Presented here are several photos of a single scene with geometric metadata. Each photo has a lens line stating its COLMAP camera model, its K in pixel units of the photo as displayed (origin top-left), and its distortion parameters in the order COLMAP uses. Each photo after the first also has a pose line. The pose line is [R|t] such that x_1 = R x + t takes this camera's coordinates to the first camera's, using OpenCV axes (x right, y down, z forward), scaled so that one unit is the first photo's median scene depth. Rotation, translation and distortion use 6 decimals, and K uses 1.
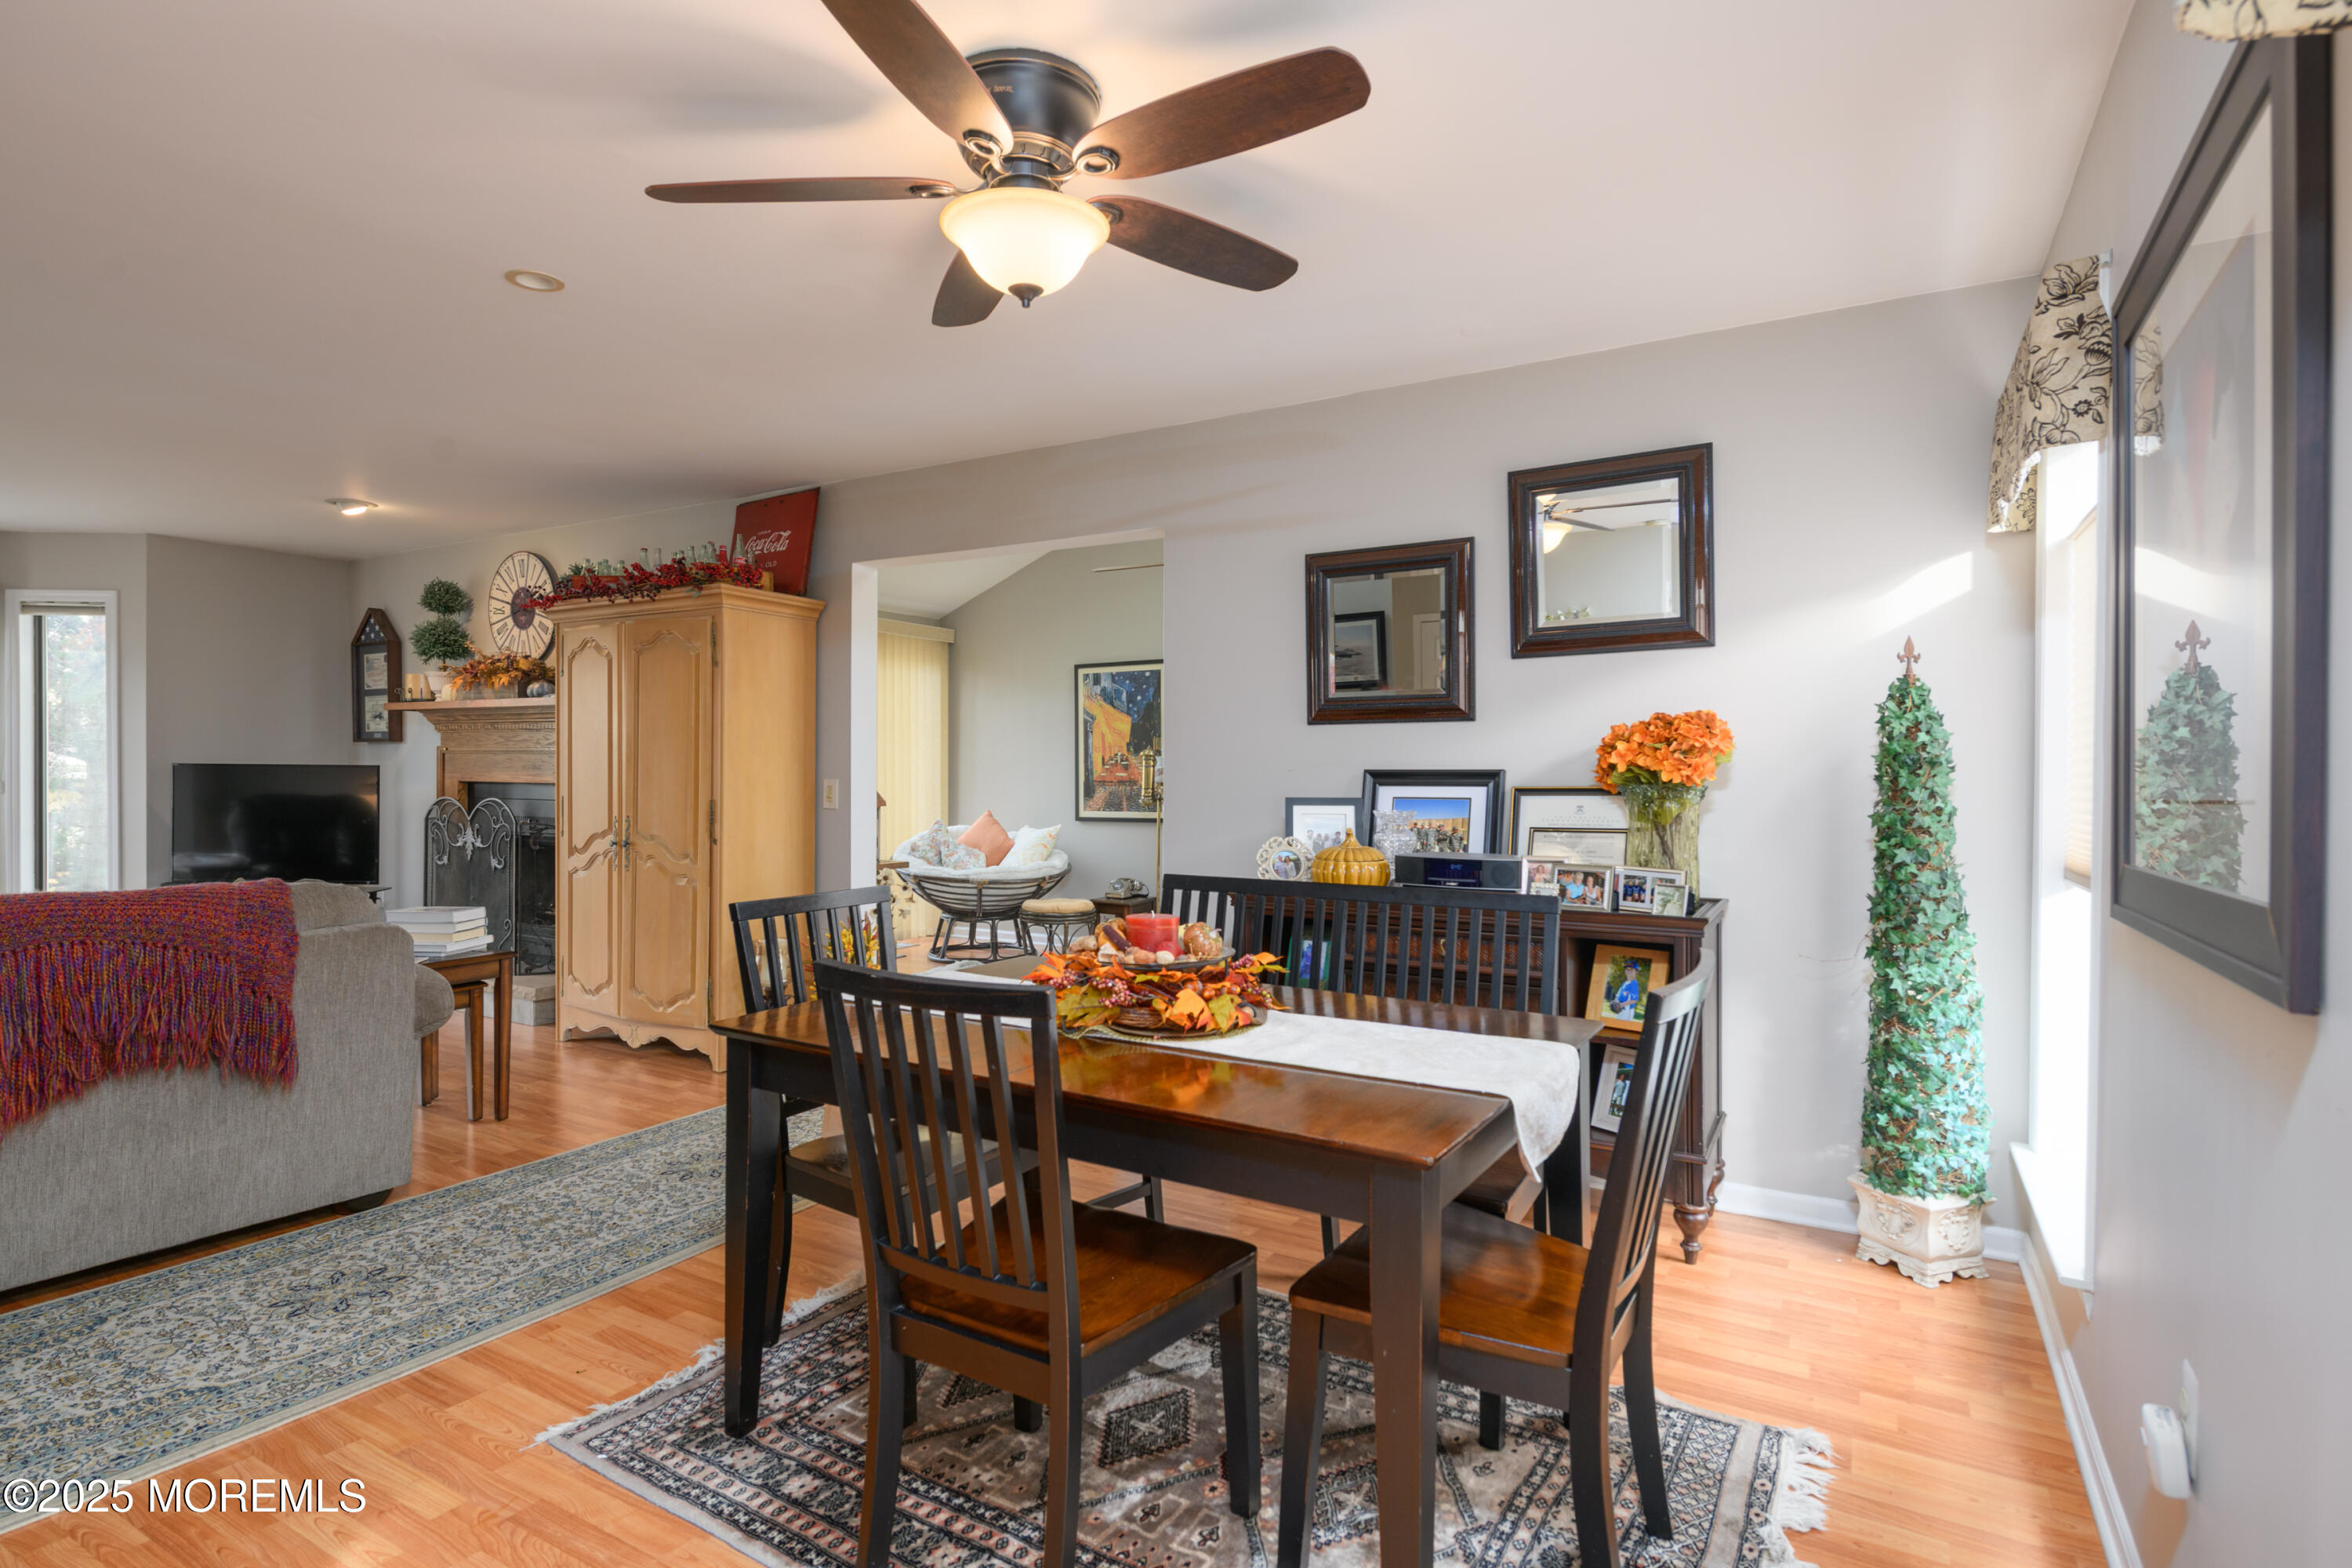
lens RADIAL K [[1183.4, 0, 1169.5], [0, 1183.4, 782.9], [0, 0, 1]] dist [0.000836, -0.000993]
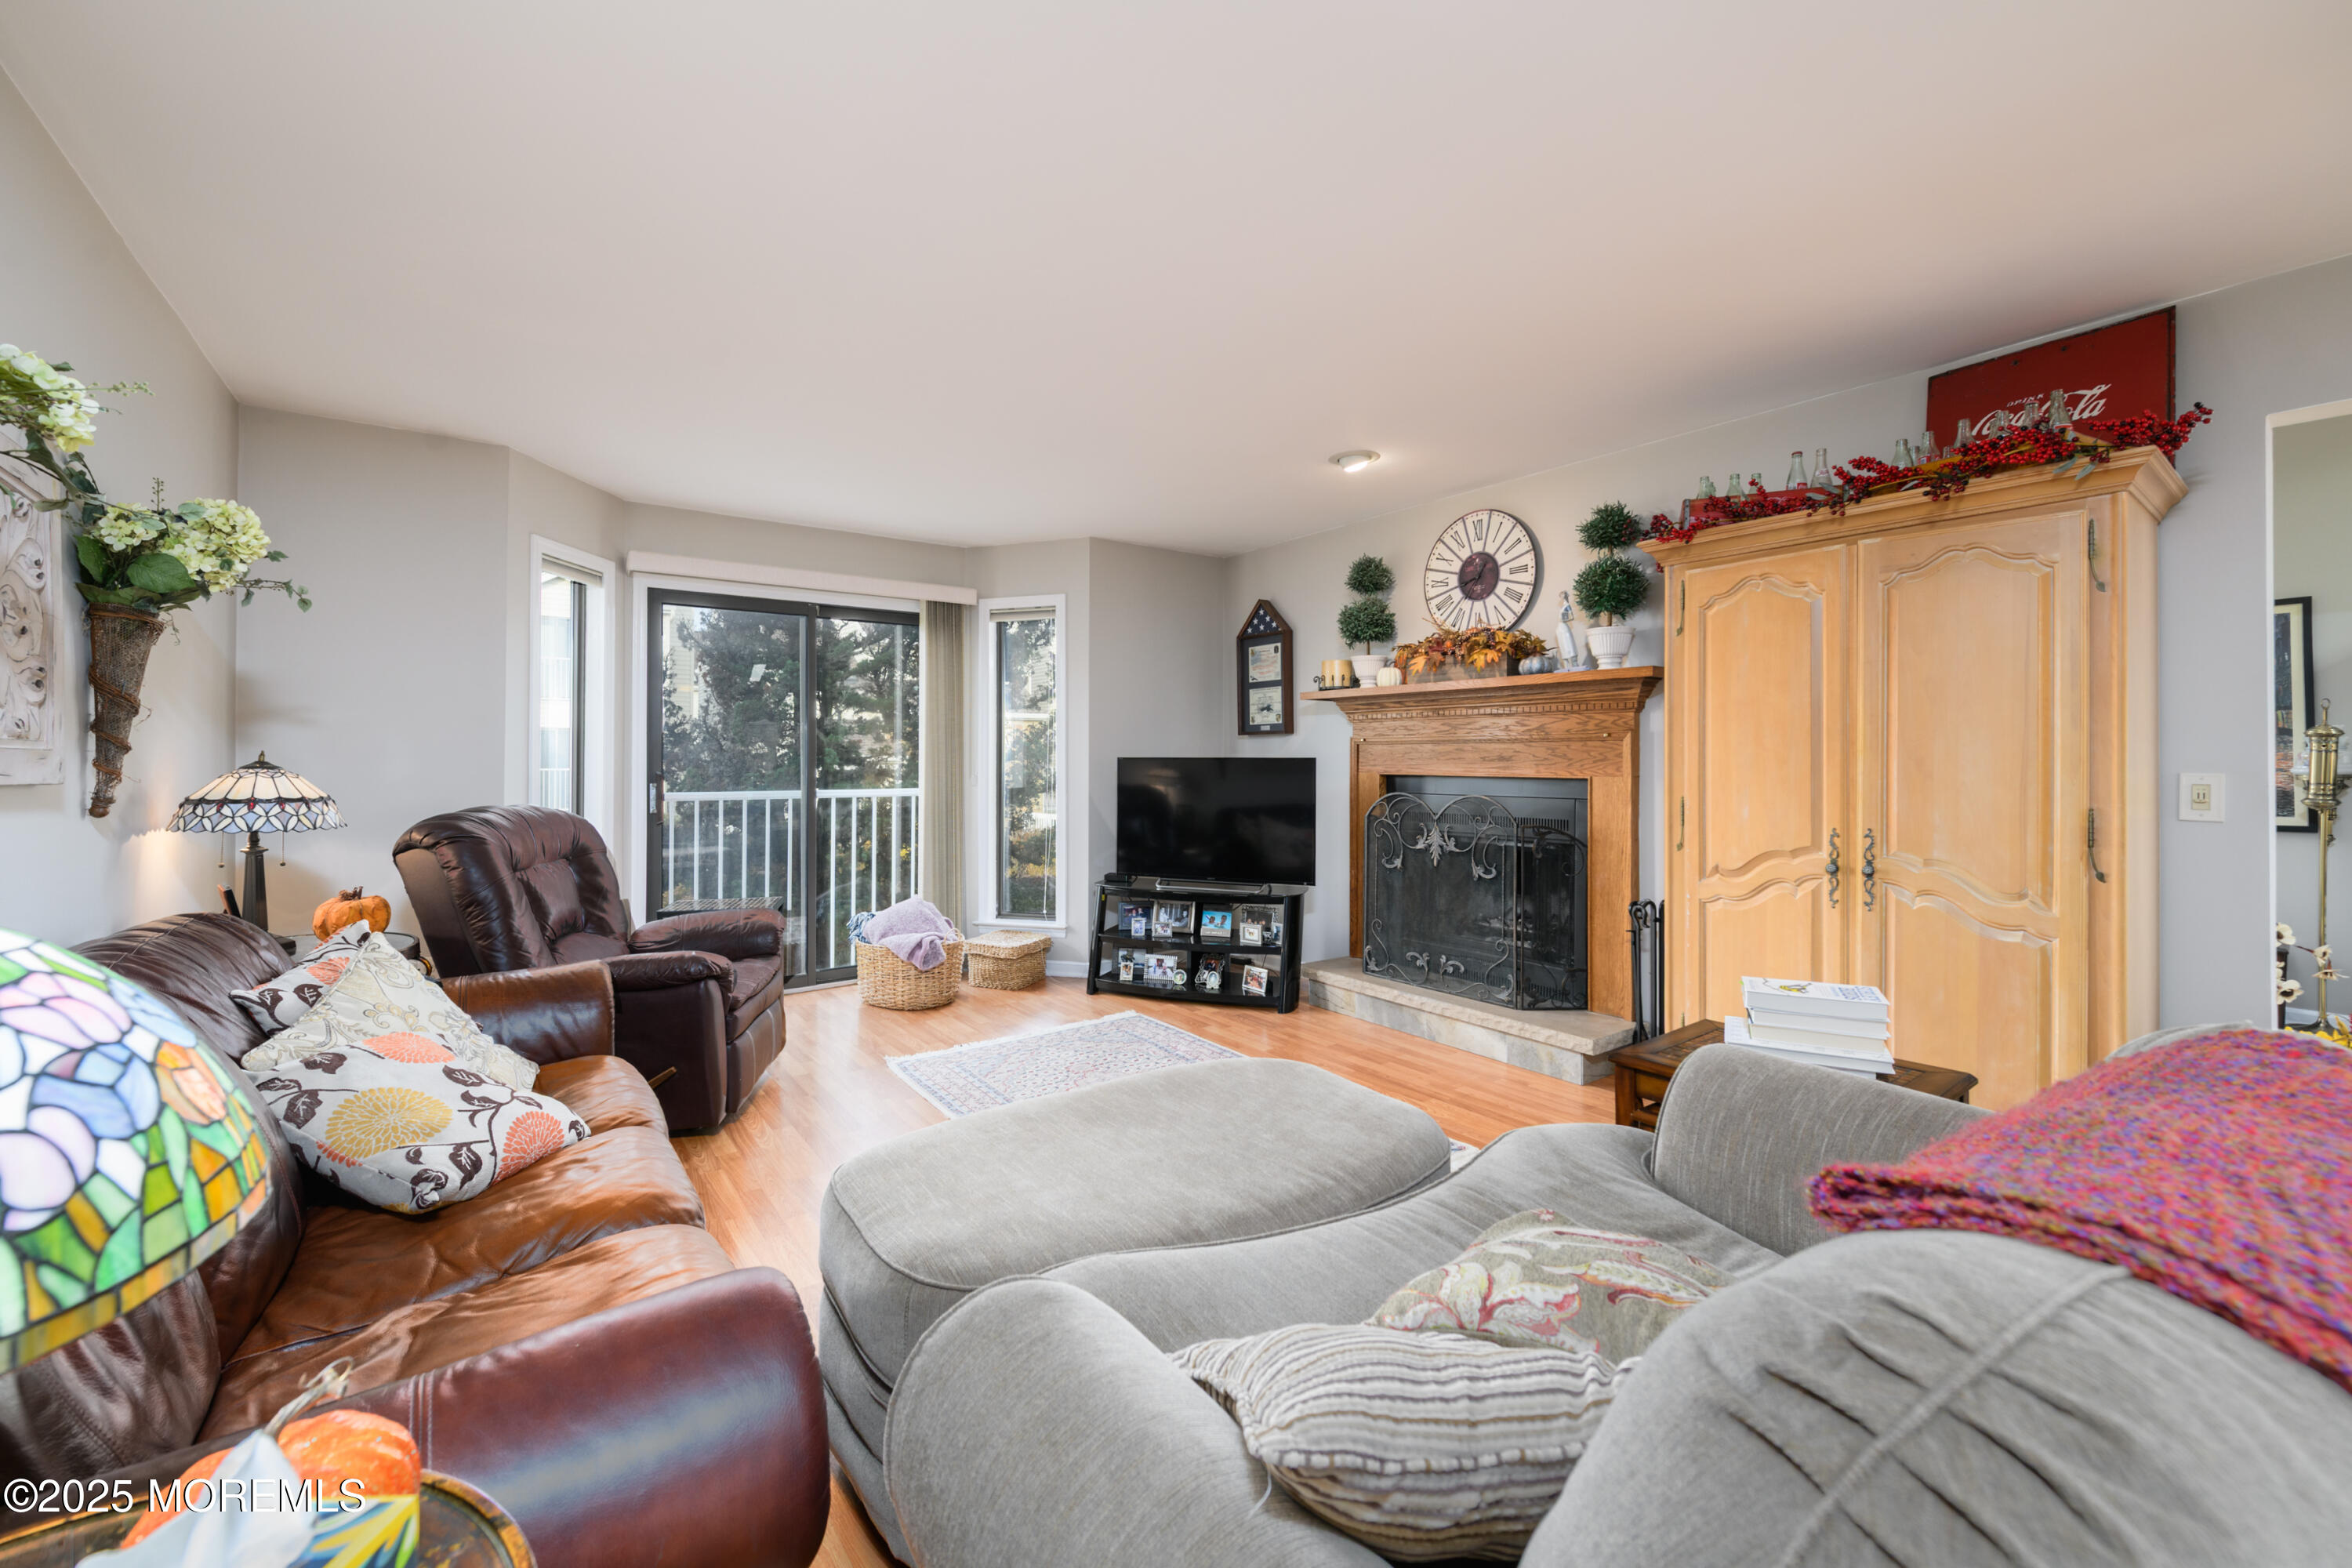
lens RADIAL K [[942.0, 0, 1183.8], [0, 942.0, 757.2], [0, 0, 1]] dist [-0.006398, 0.000025]
pose [[0.921969, -0.007412, -0.387193, -0.557345], [0.001216, 0.999867, -0.016247, -0.004021], [0.387262, 0.014508, 0.921855, 0.325081]]
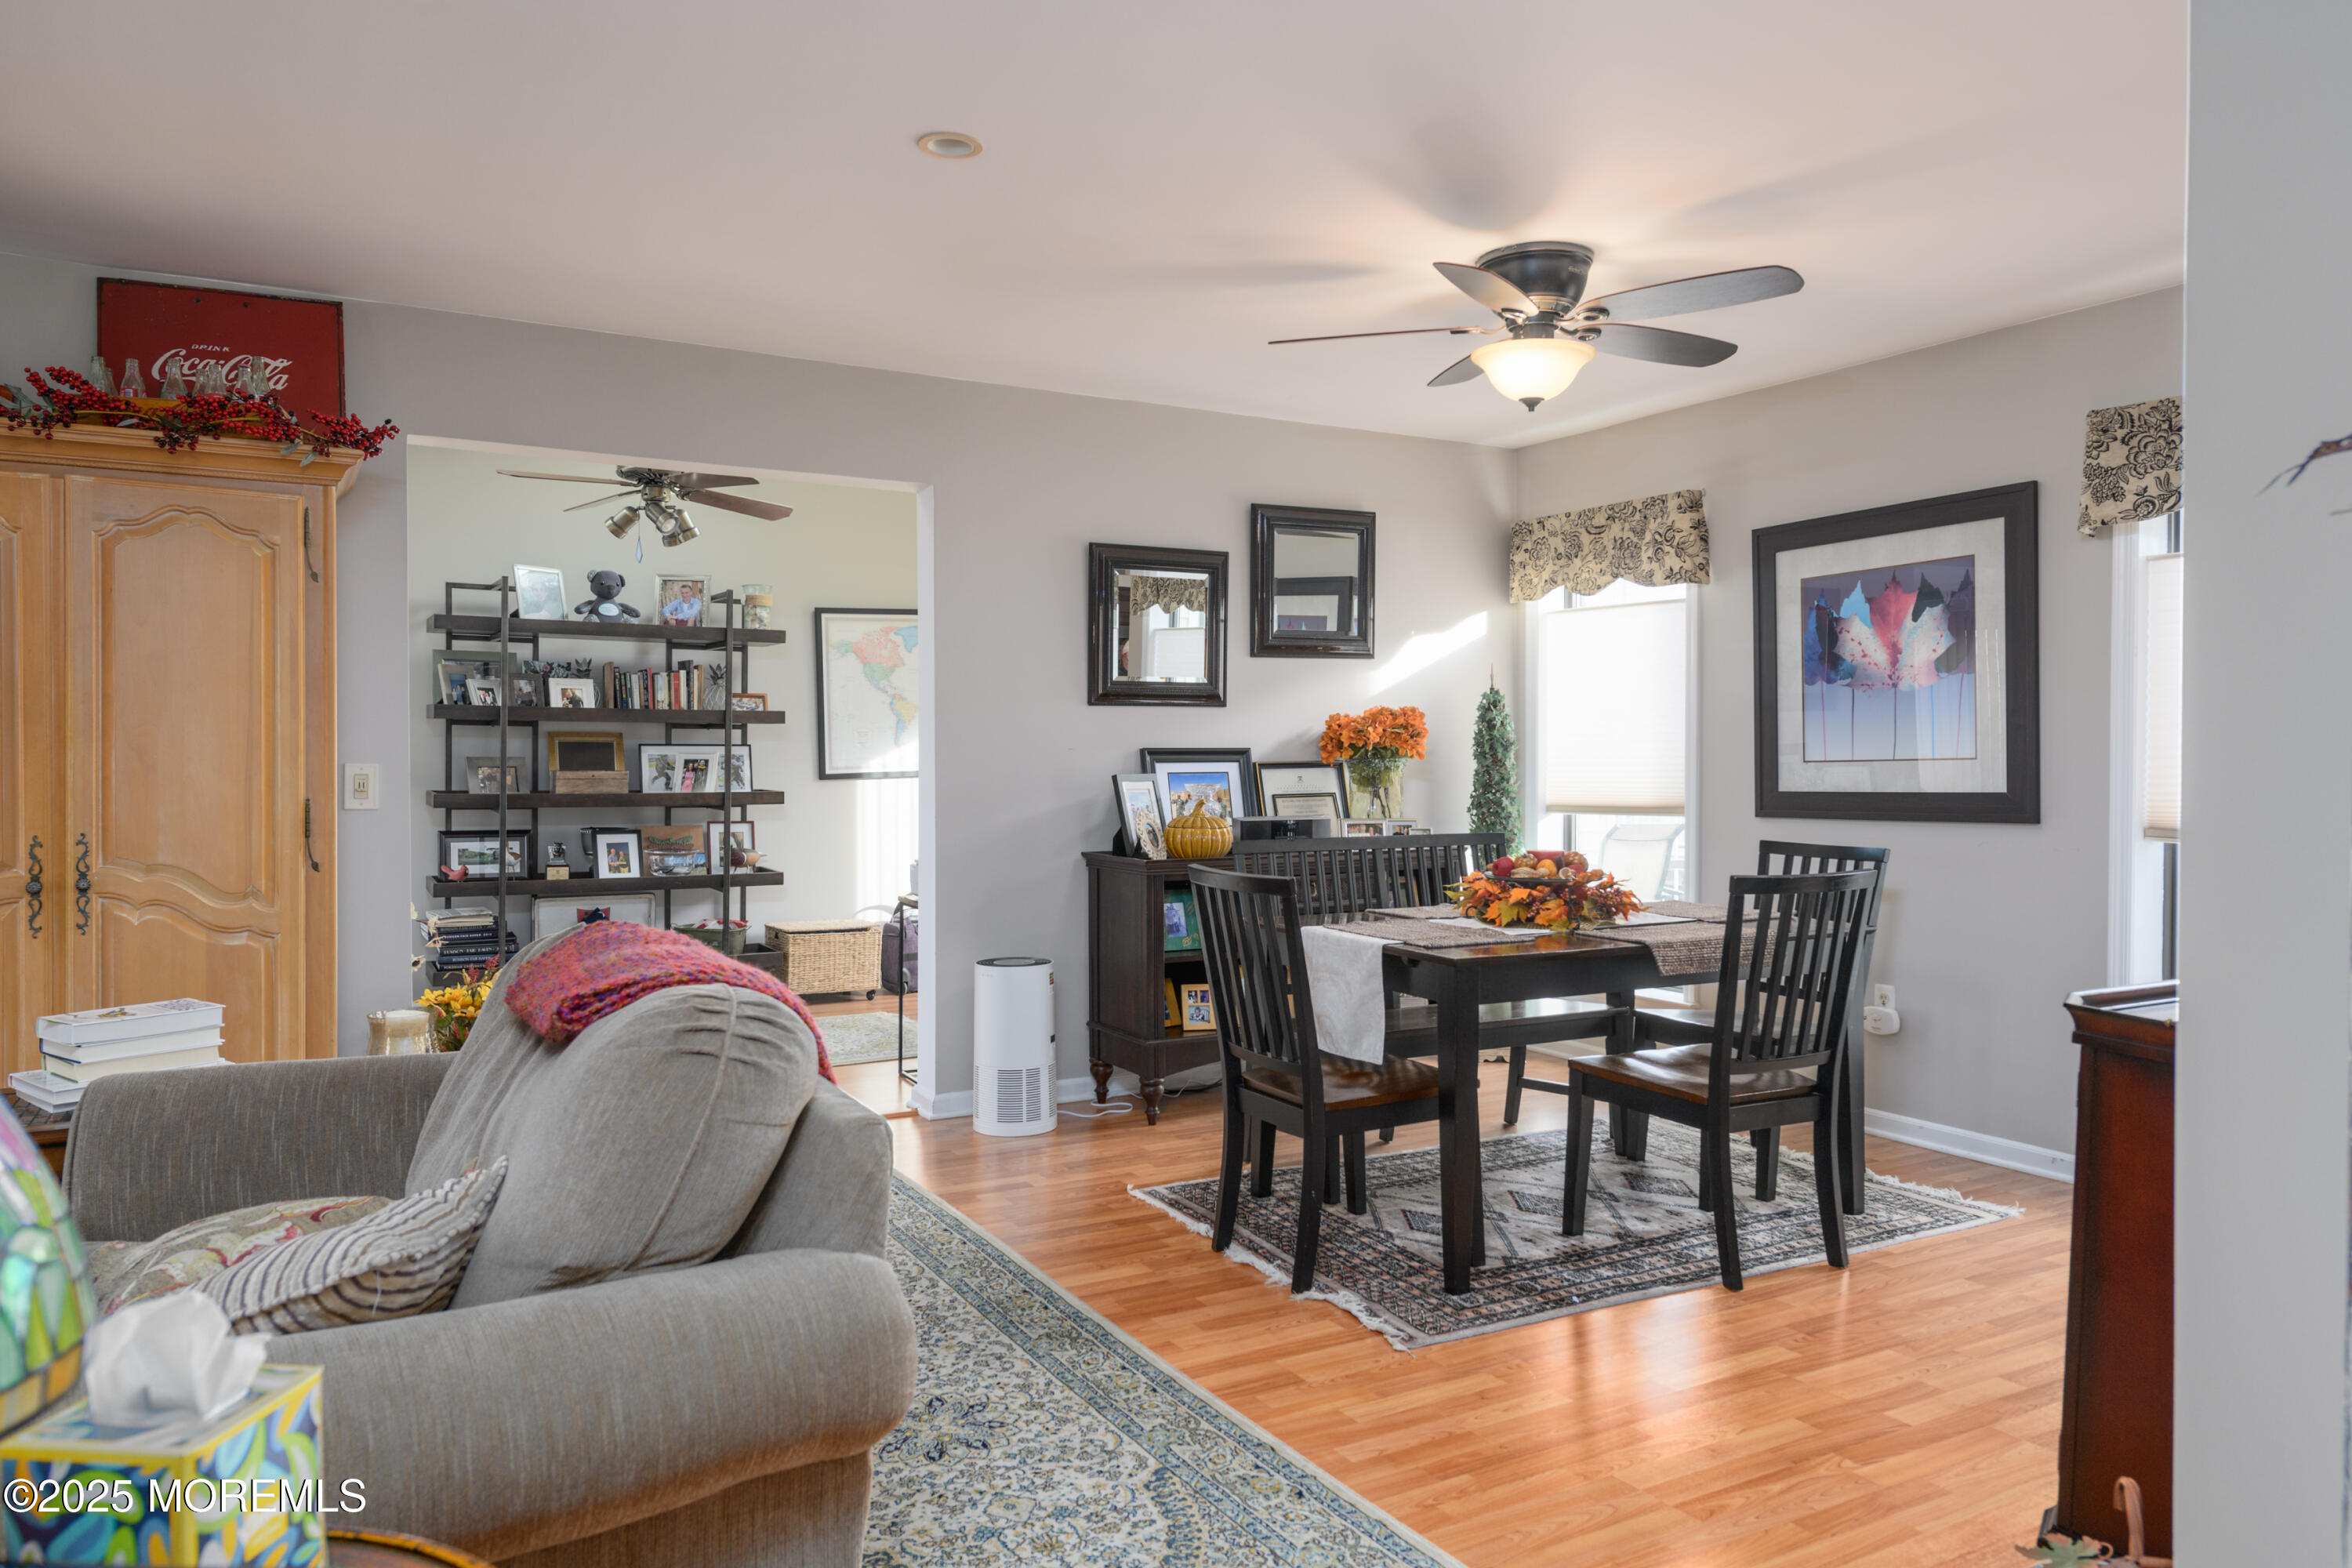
lens RADIAL K [[1555.6, 0, 1175.6], [0, 1555.6, 775.6], [0, 0, 1]] dist [0.009239, 0.002321]
pose [[0.492240, -0.015339, 0.870324, -0.764534], [0.011024, 0.999874, 0.011388, -0.001254], [-0.870389, 0.003989, 0.492348, 0.186996]]
